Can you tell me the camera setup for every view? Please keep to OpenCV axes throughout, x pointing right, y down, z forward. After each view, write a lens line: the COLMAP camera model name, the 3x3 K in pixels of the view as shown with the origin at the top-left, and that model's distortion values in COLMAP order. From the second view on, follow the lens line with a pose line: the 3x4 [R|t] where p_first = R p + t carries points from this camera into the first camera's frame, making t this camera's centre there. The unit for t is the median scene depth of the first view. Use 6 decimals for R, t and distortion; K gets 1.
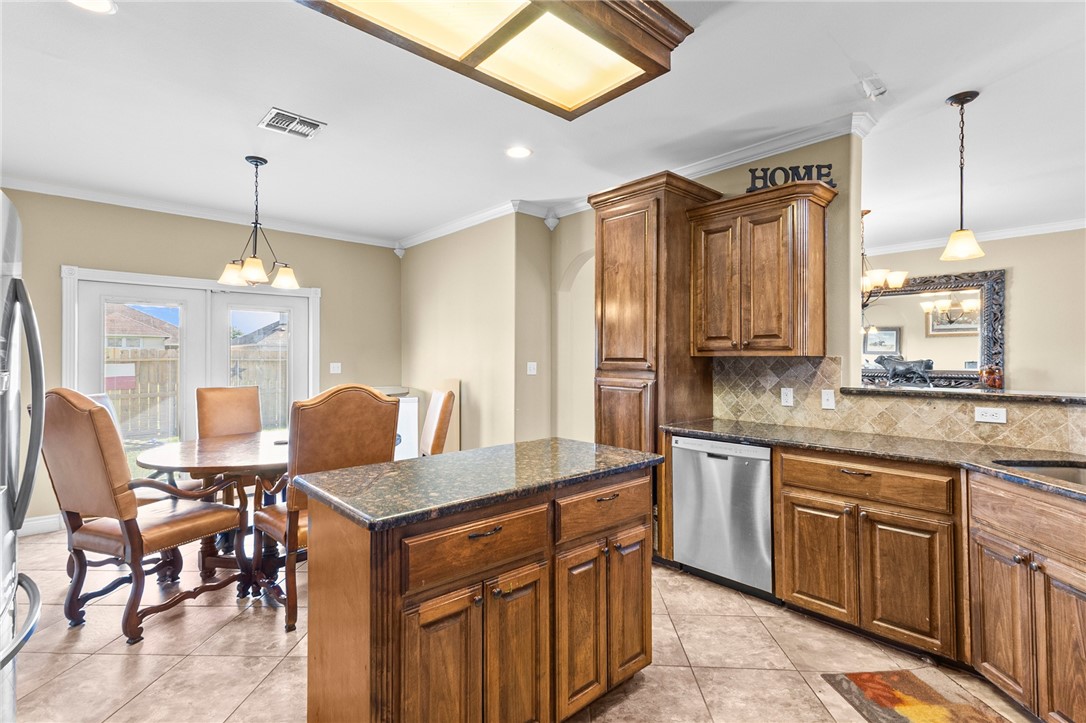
lens RADIAL K [[511.8, 0, 543.0], [0, 511.8, 361.5], [0, 0, 1]] dist [0.002577, 0.000244]
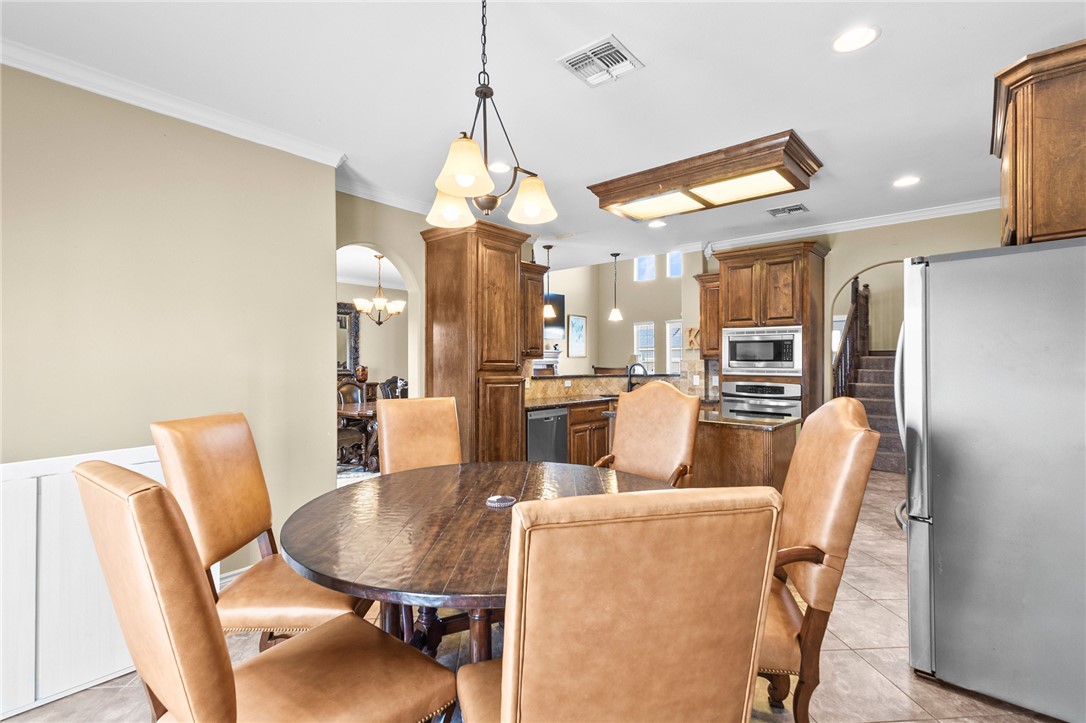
lens RADIAL K [[509.7, 0, 543.0], [0, 509.7, 361.5], [0, 0, 1]] dist [0.015746, 0.000118]
pose [[-0.142906, -0.000141, 0.989736, -1.245227], [0.007296, 0.999973, 0.001196, -0.005148], [-0.989709, 0.007392, -0.142902, 1.178376]]
